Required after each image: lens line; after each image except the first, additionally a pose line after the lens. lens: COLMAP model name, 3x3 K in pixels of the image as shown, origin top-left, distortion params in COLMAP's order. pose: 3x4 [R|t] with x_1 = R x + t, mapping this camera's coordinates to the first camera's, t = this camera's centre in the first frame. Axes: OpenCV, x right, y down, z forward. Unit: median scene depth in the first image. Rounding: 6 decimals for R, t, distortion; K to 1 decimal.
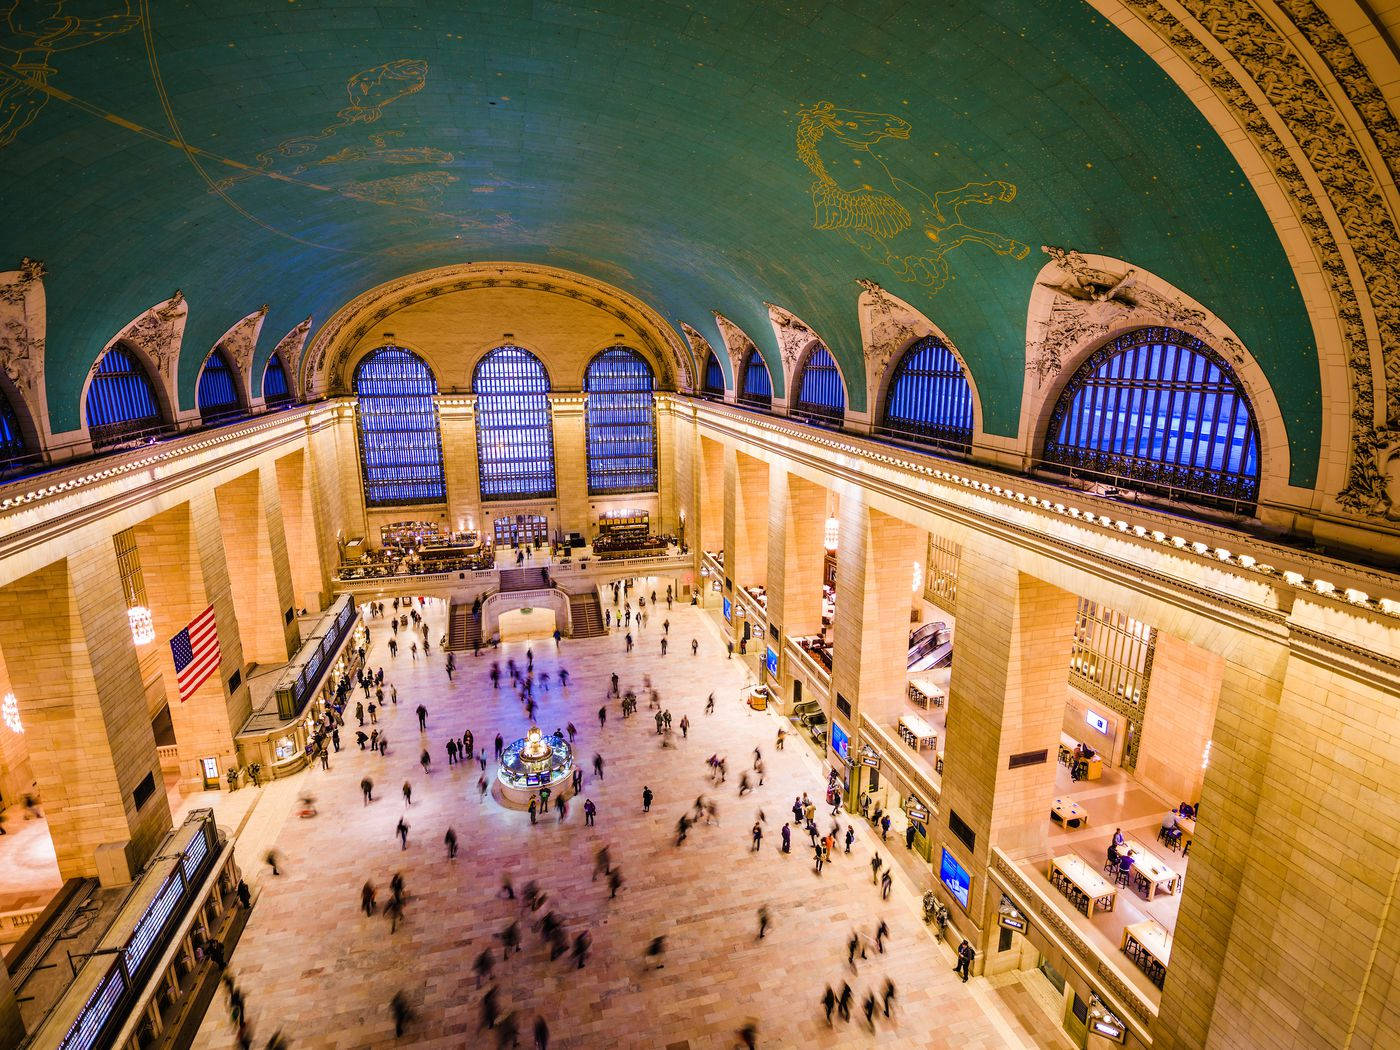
lens RADIAL K [[716.4, 0, 708.4], [0, 716.4, 525.9], [0, 0, 1]] dist [-0.004870, -0.001761]
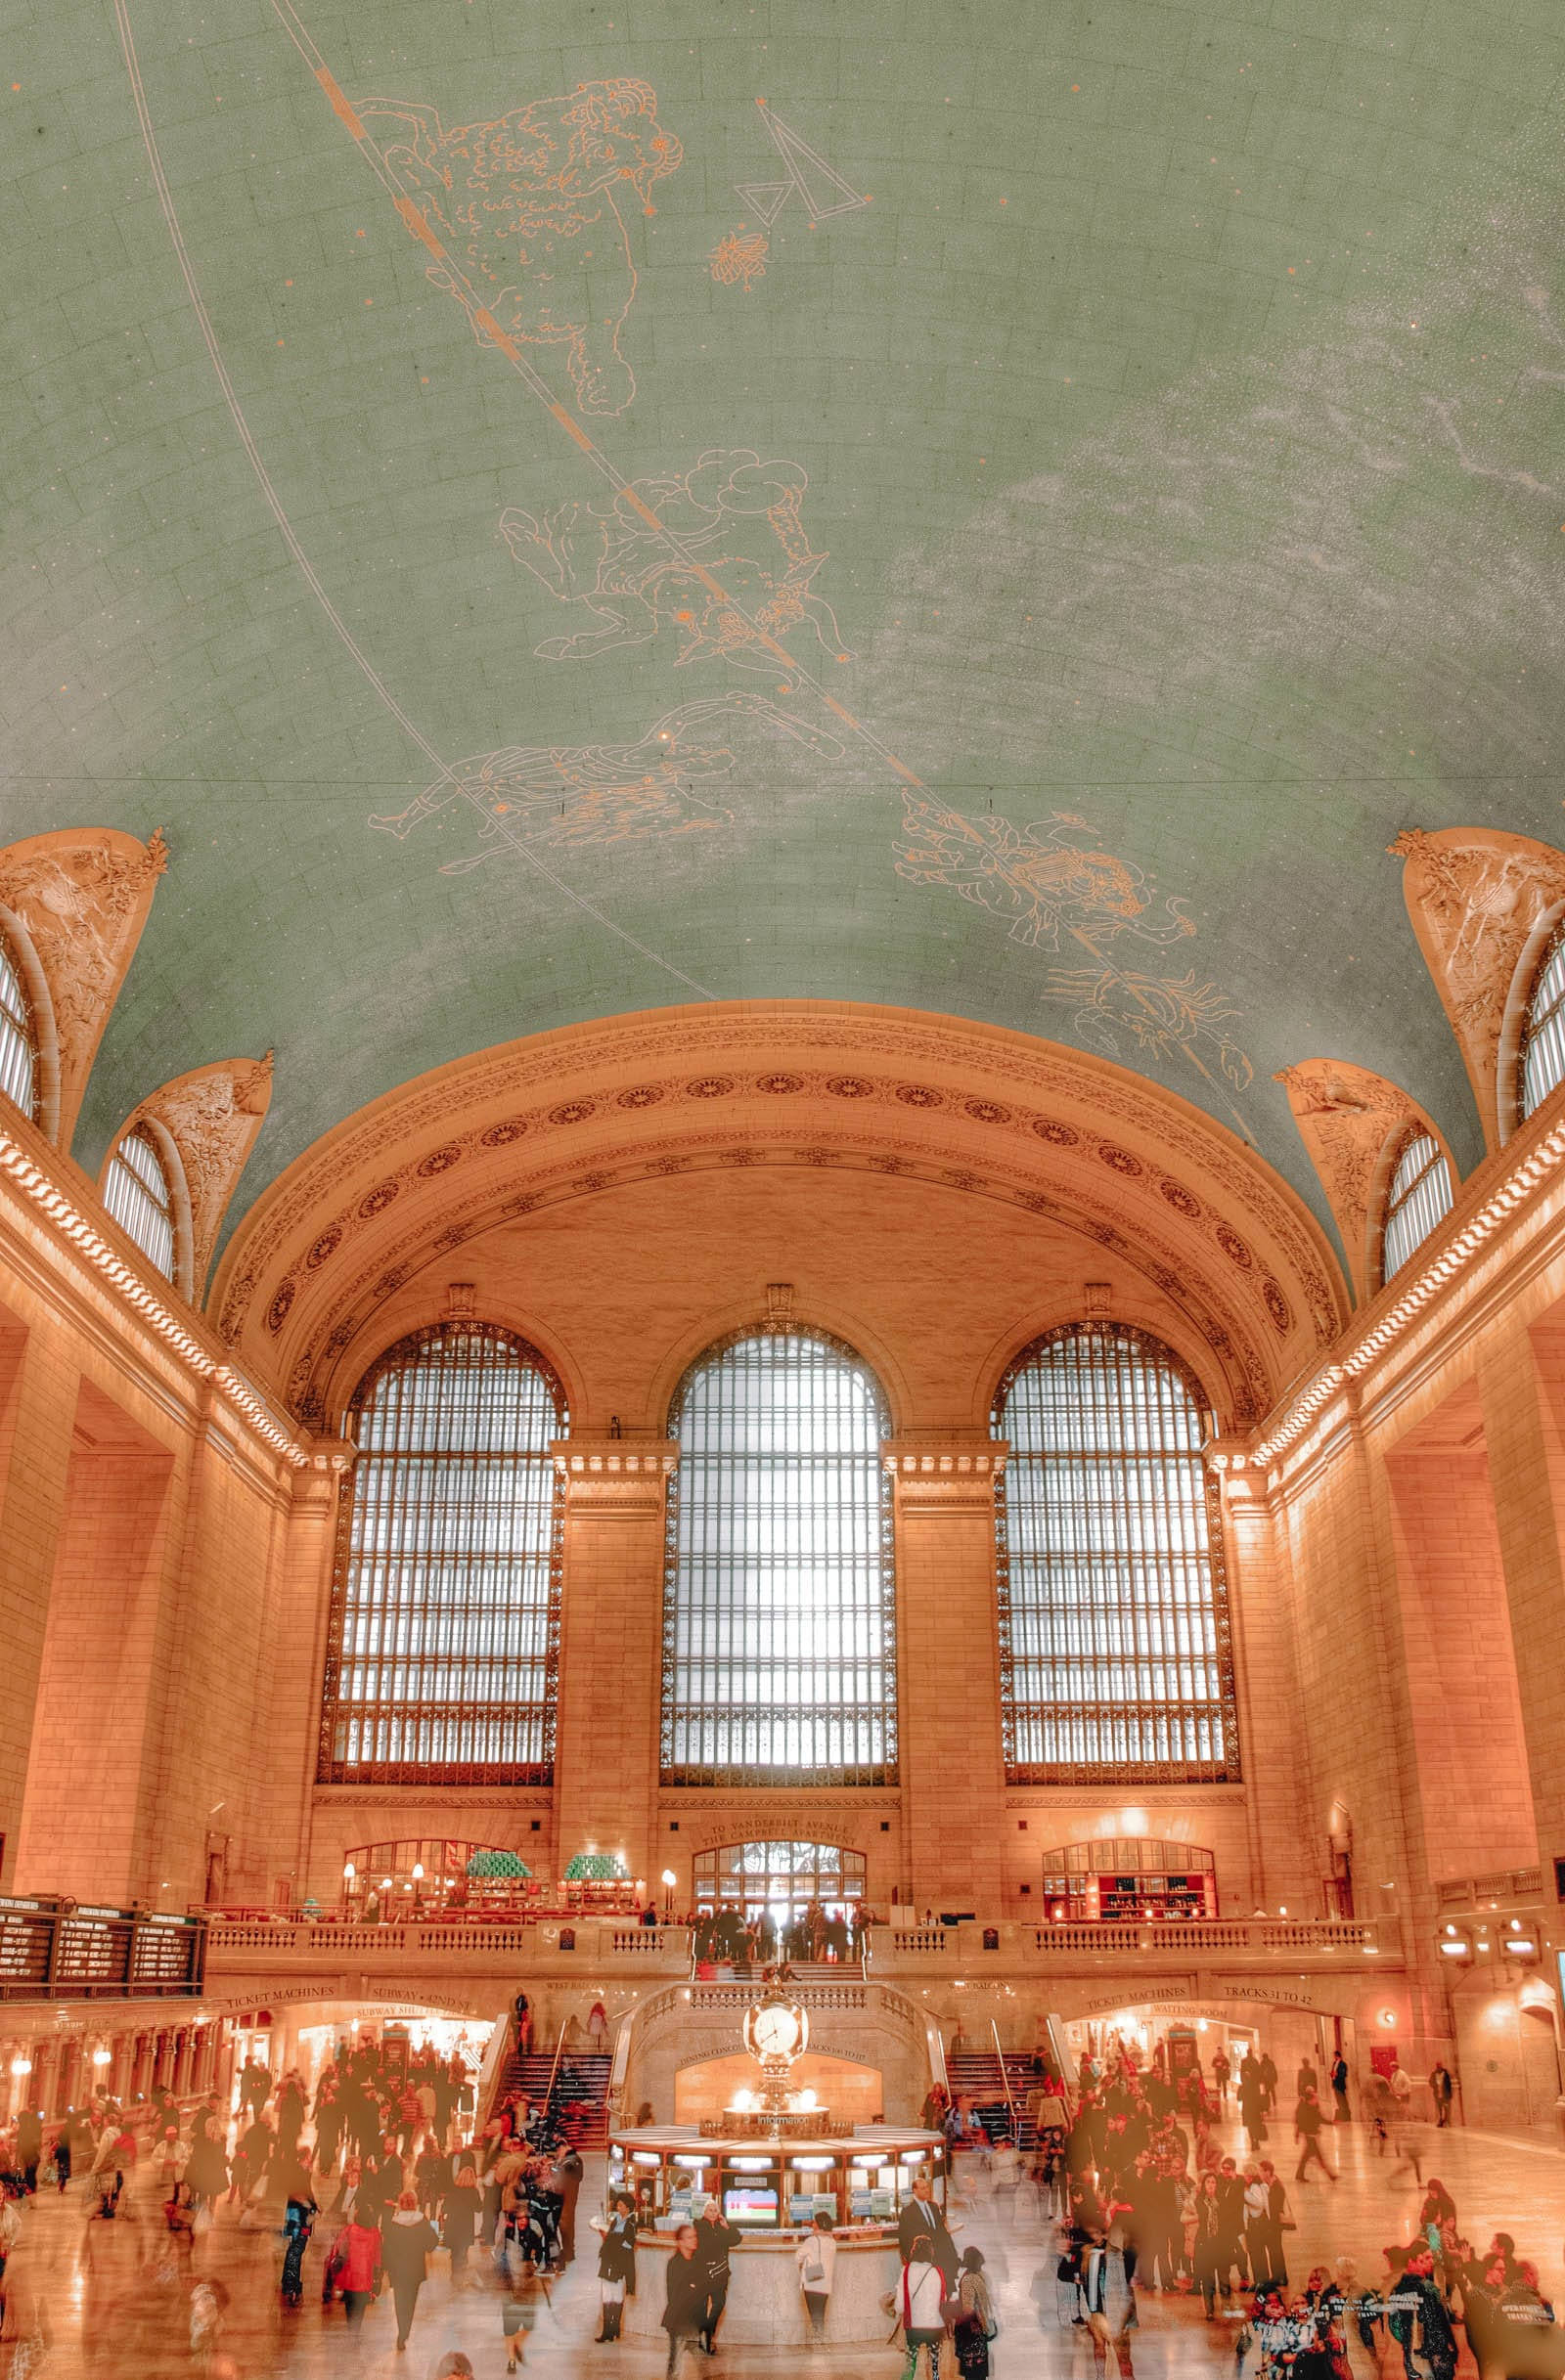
lens RADIAL K [[1906.9, 0, 782.3], [0, 1906.9, 1194.0], [0, 0, 1]] dist [-0.075663, -0.010129]
pose [[0.965700, -0.096372, -0.241114, -0.051318], [-0.064006, 0.811573, -0.580734, 0.249822], [0.251648, 0.576248, 0.777568, 0.261277]]
